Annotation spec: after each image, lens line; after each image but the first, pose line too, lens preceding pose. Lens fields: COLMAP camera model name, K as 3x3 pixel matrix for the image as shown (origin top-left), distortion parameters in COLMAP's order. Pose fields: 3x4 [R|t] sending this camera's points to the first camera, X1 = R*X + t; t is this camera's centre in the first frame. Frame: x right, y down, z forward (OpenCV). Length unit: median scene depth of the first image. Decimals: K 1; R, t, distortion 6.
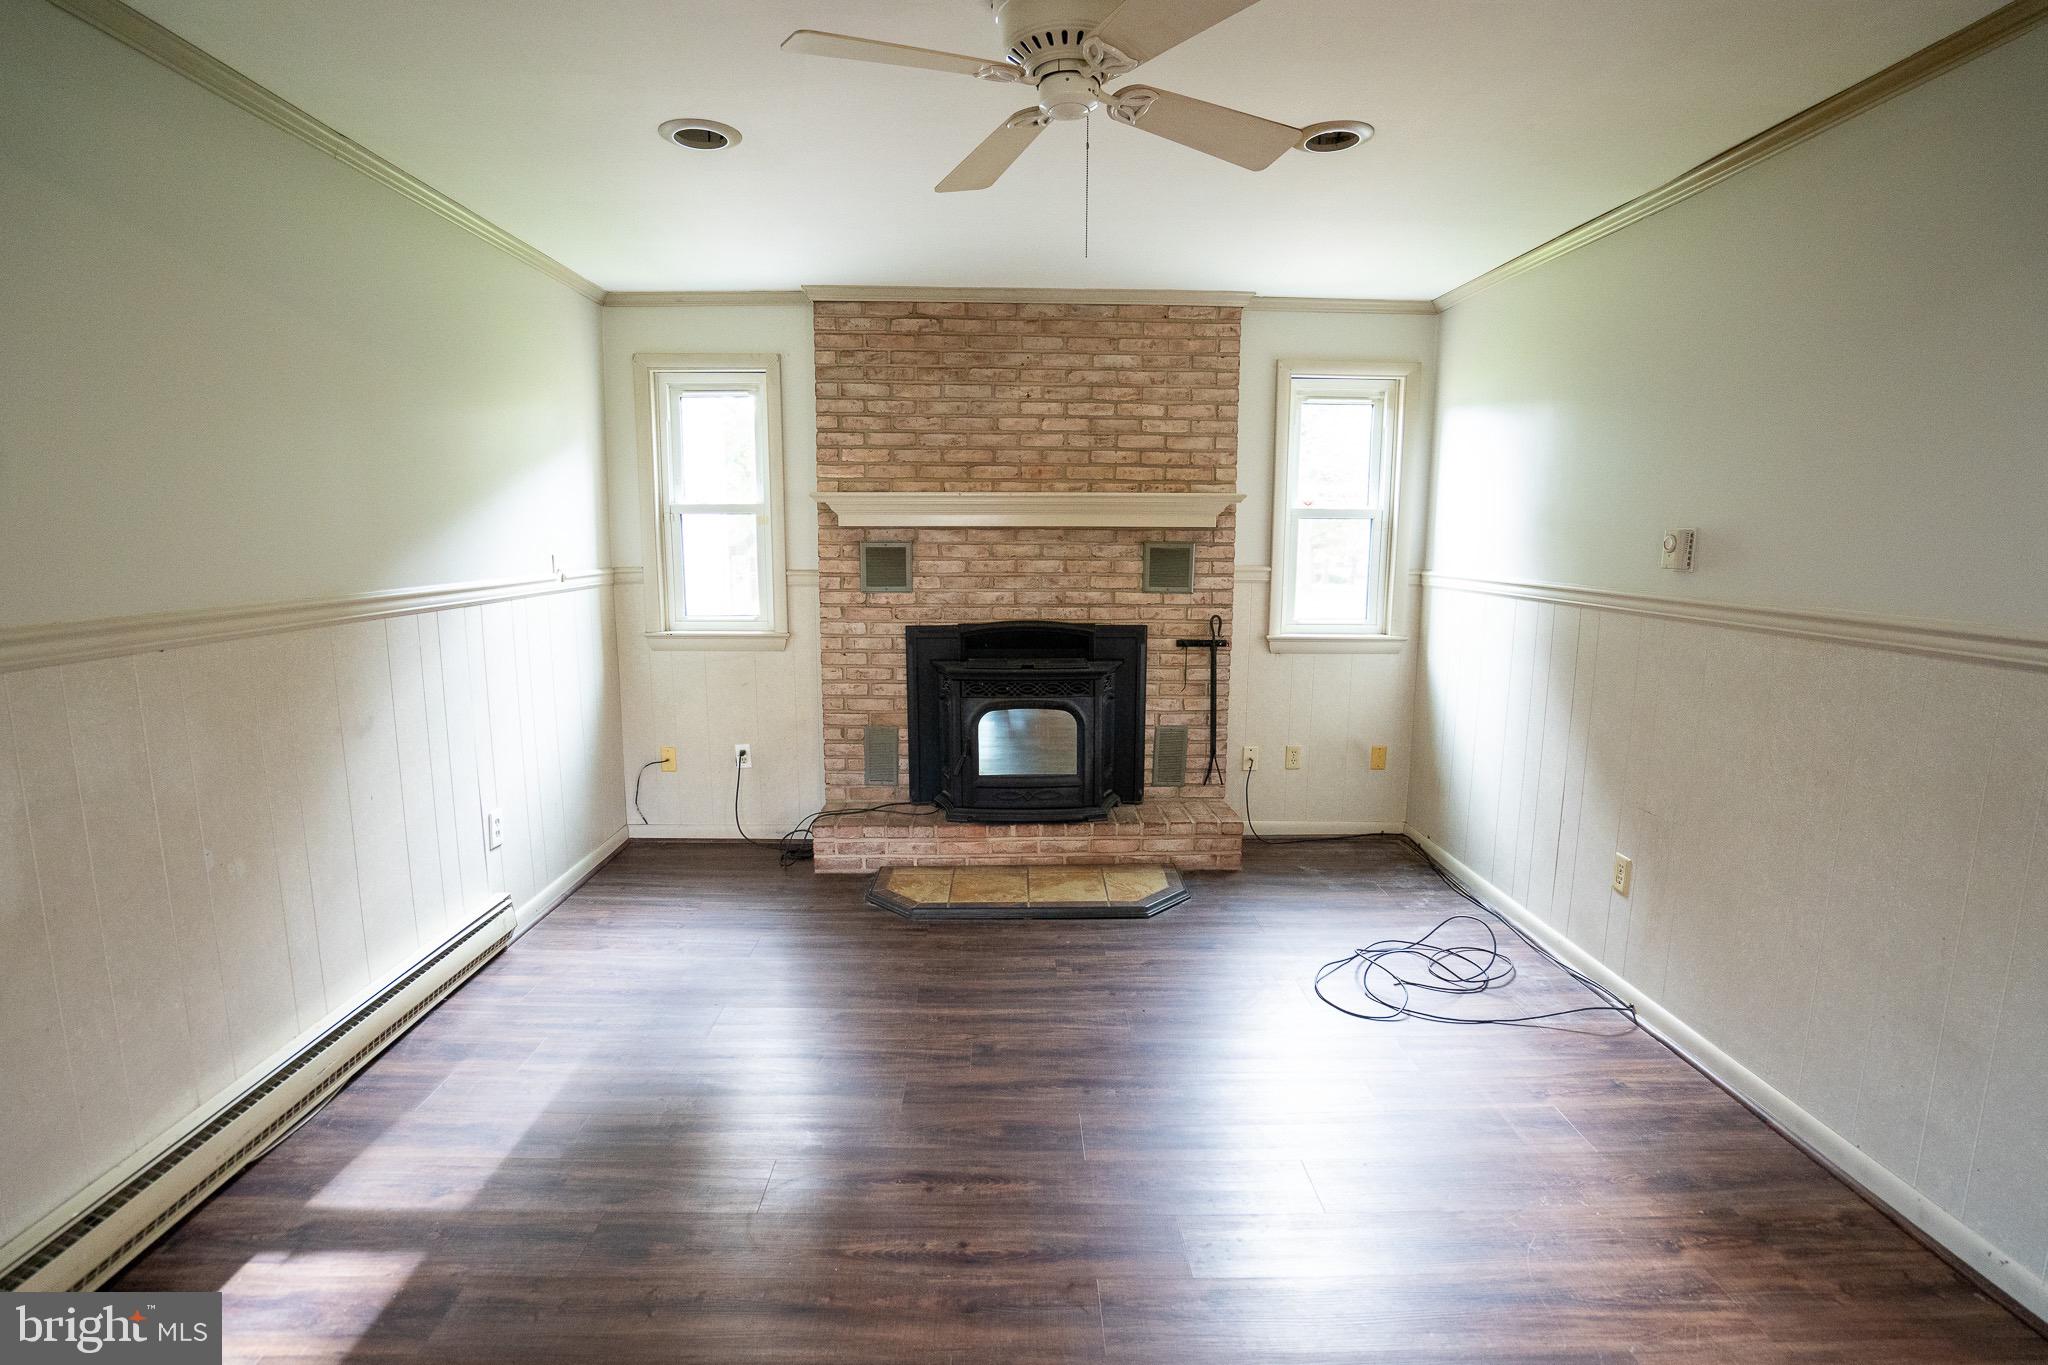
lens RADIAL K [[959.2, 0, 1023.6], [0, 959.2, 686.4], [0, 0, 1]] dist [-0.059567, 0.022306]
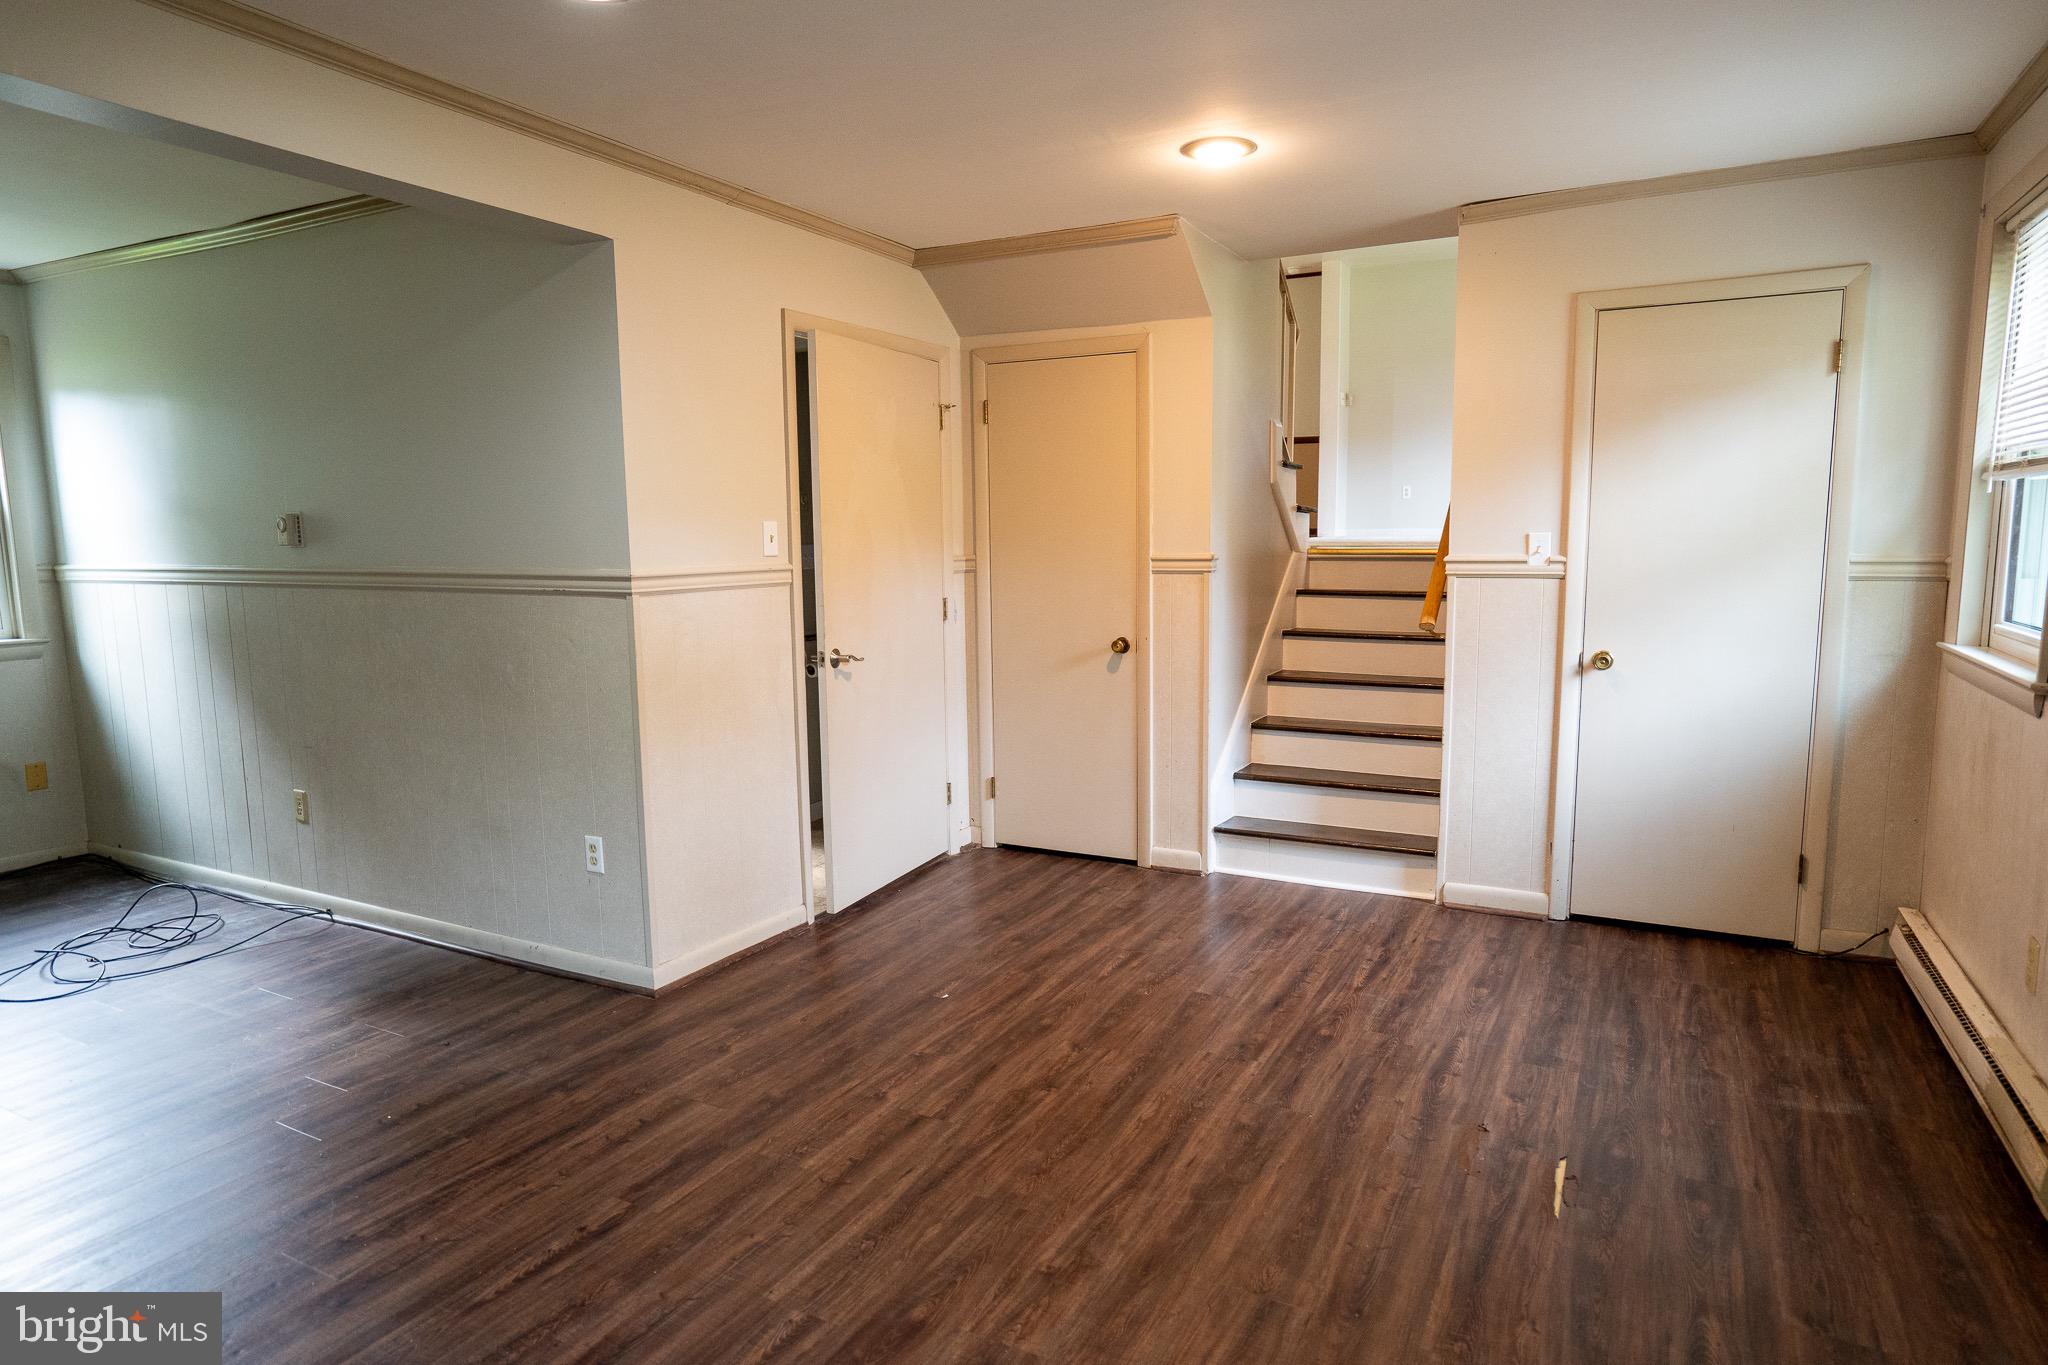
lens RADIAL K [[1183.1, 0, 1029.2], [0, 1183.1, 690.3], [0, 0, 1]] dist [-0.041231, 0.037812]
pose [[0.488250, -0.123053, 0.863985, -0.165699], [0.152733, 0.986778, 0.054230, 0.116727], [-0.859235, 0.105481, 0.500589, -0.533009]]
